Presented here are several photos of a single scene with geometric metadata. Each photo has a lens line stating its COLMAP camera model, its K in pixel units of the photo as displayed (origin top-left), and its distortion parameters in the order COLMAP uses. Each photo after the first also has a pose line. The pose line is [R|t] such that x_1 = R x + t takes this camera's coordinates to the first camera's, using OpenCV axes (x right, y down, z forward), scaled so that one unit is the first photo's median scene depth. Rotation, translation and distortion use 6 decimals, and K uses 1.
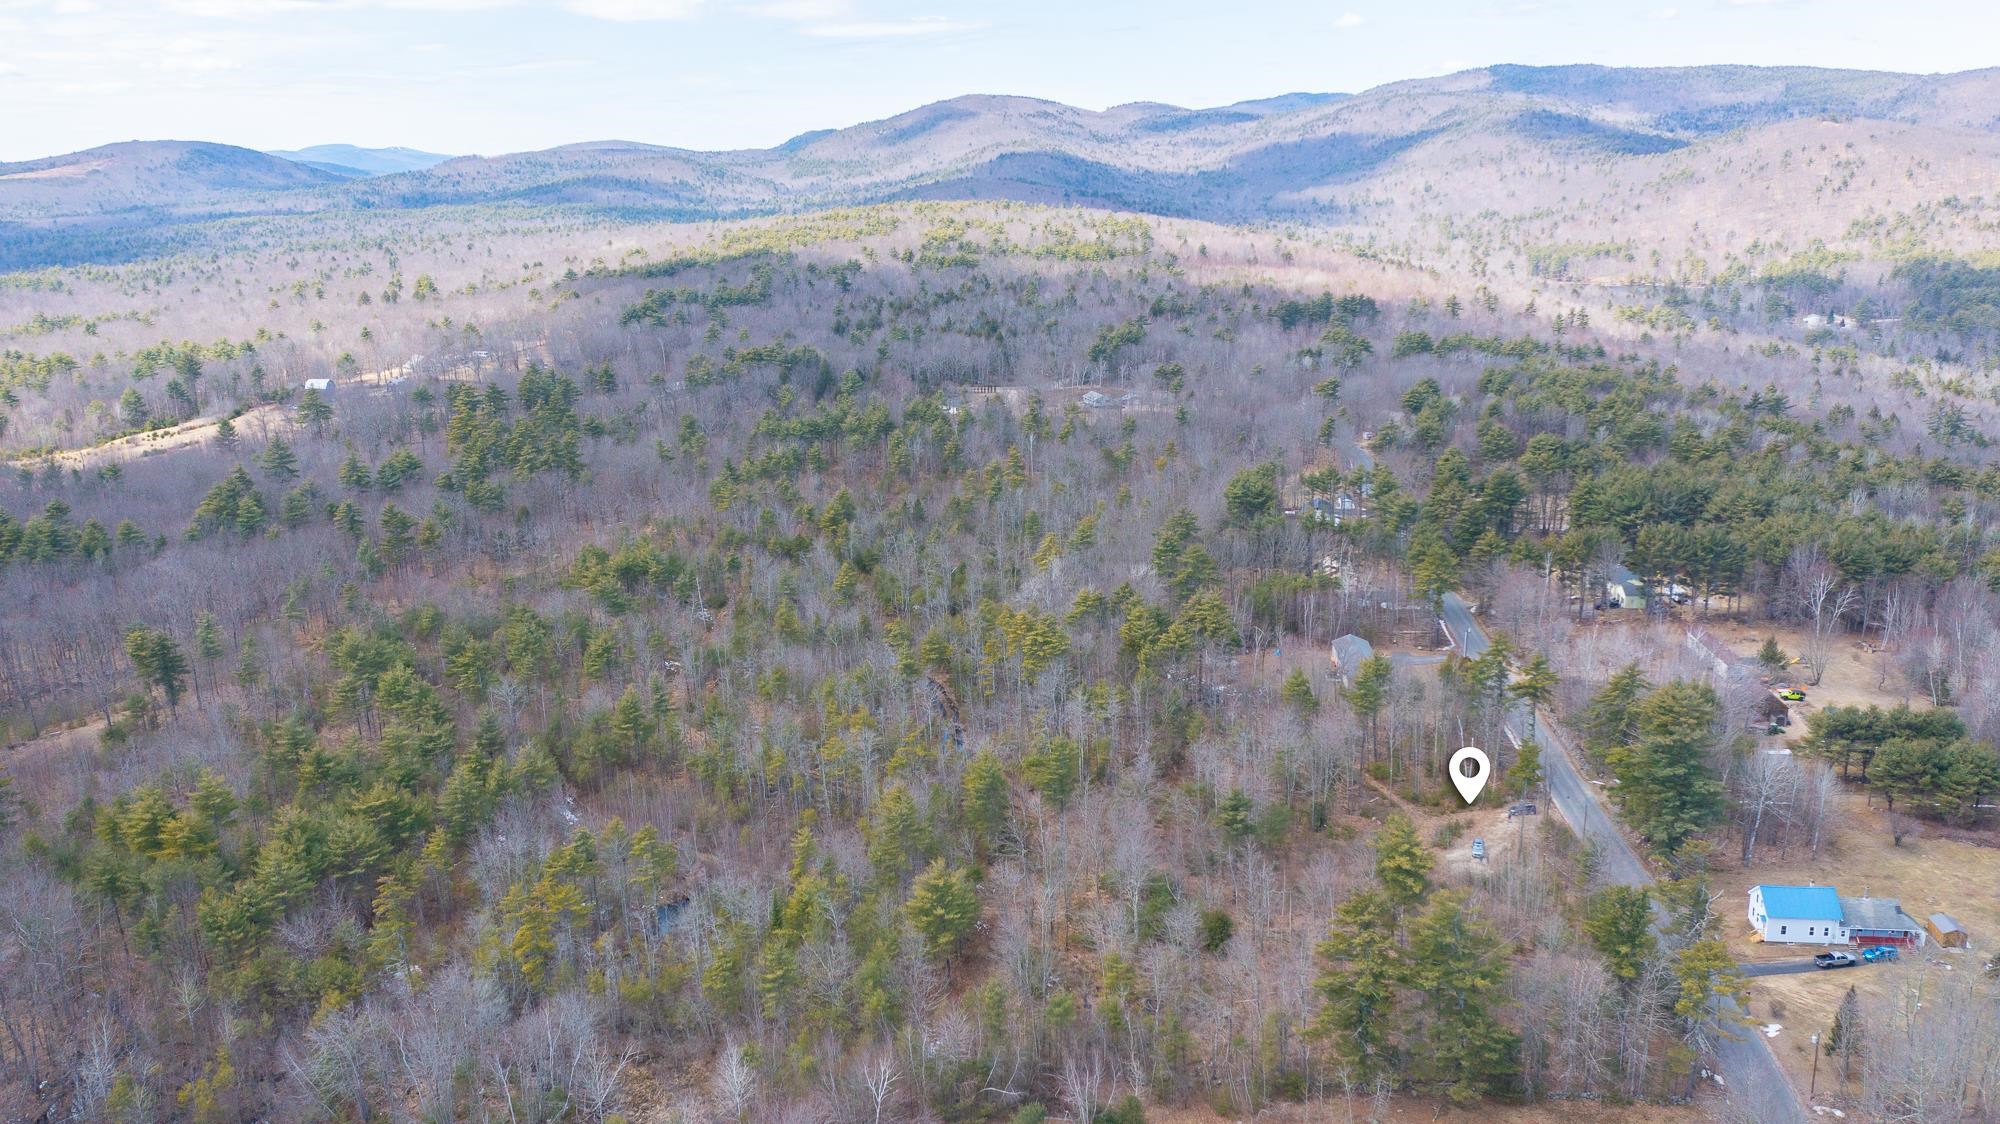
lens RADIAL K [[1670.0, 0, 1000.0], [0, 1670.0, 562.0], [0, 0, 1]] dist [0.002655, 0.005457]
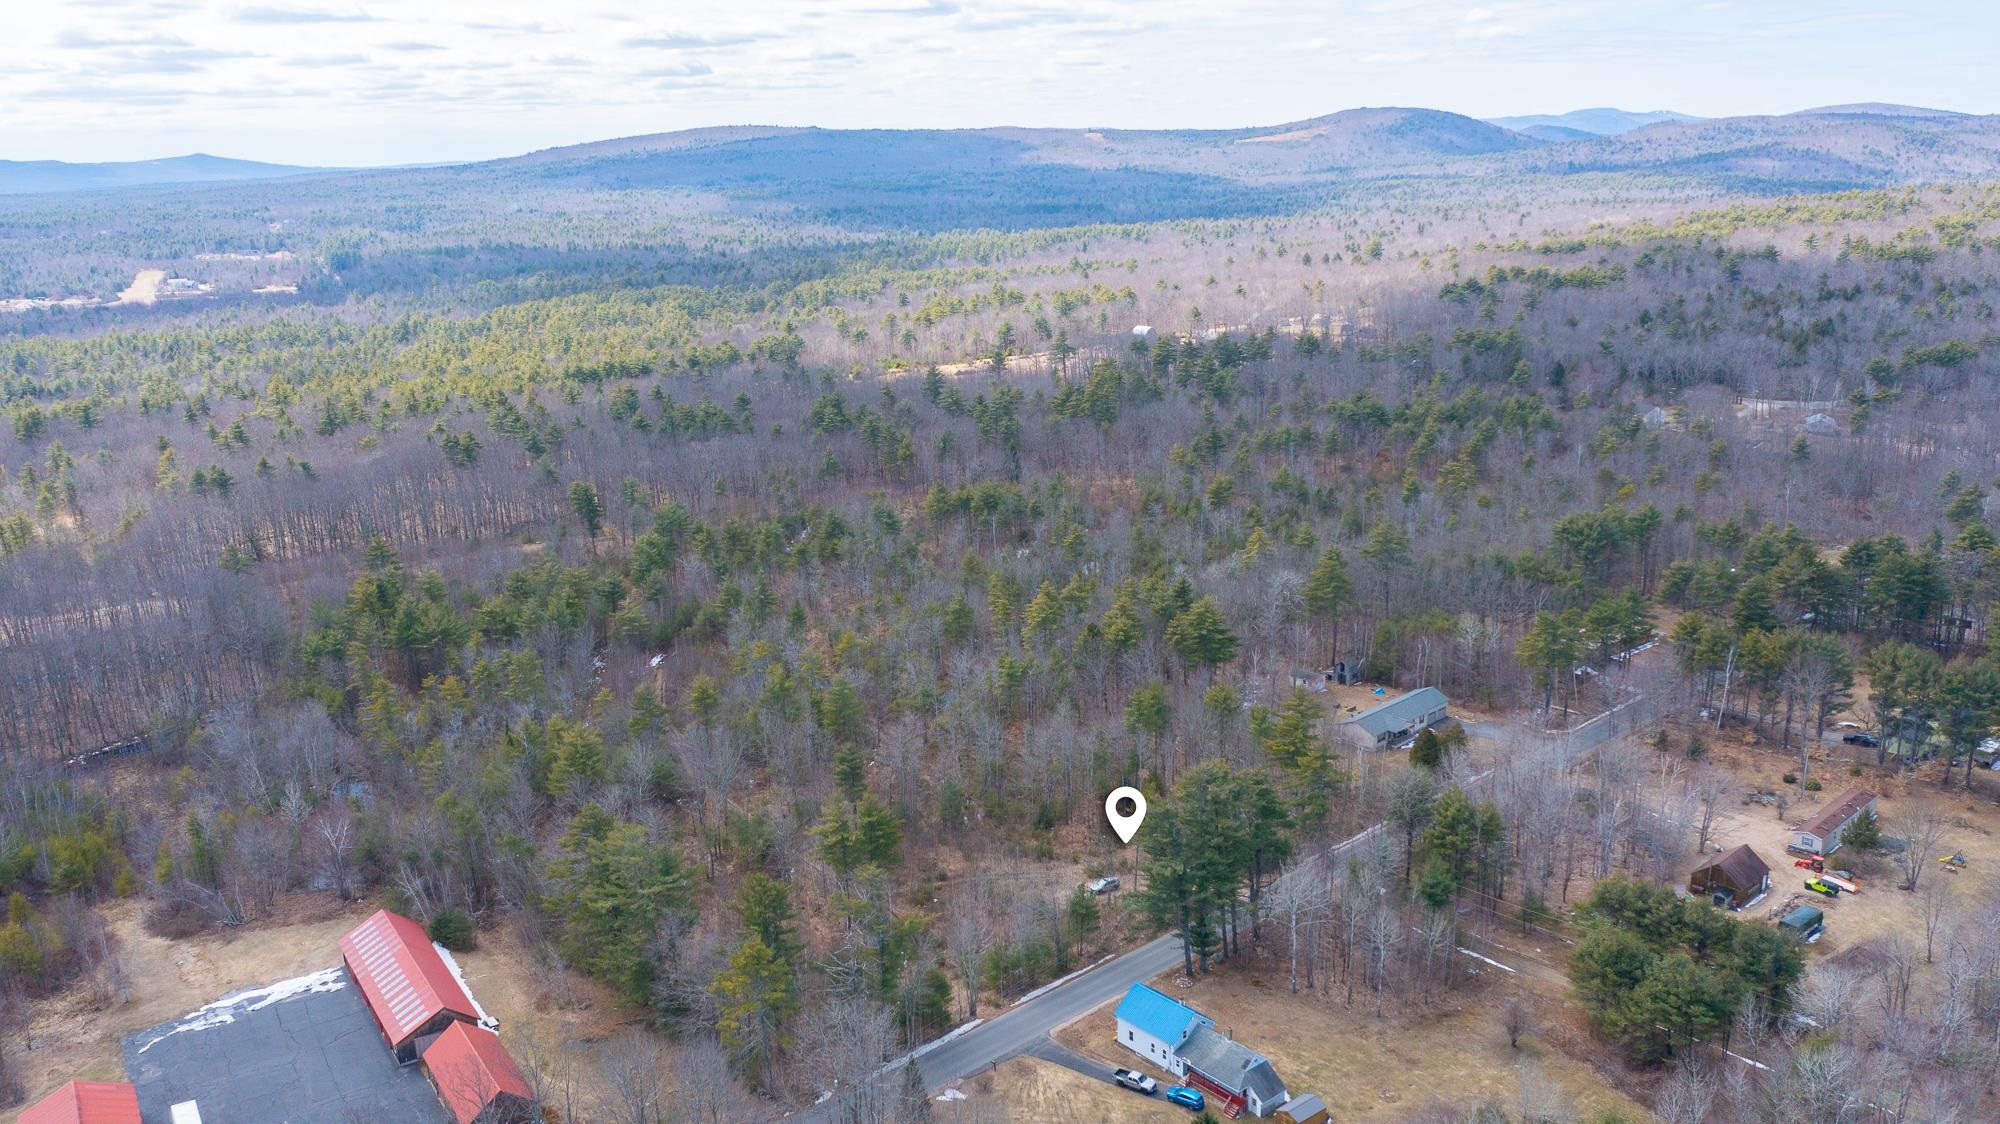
lens RADIAL K [[1670.0, 0, 1000.0], [0, 1670.0, 562.0], [0, 0, 1]] dist [0.002655, 0.005457]
pose [[0.724594, 0.178188, -0.665742, 0.109663], [-0.163070, 0.982895, 0.085590, -0.011242], [0.669605, 0.046545, 0.741257, 0.029768]]
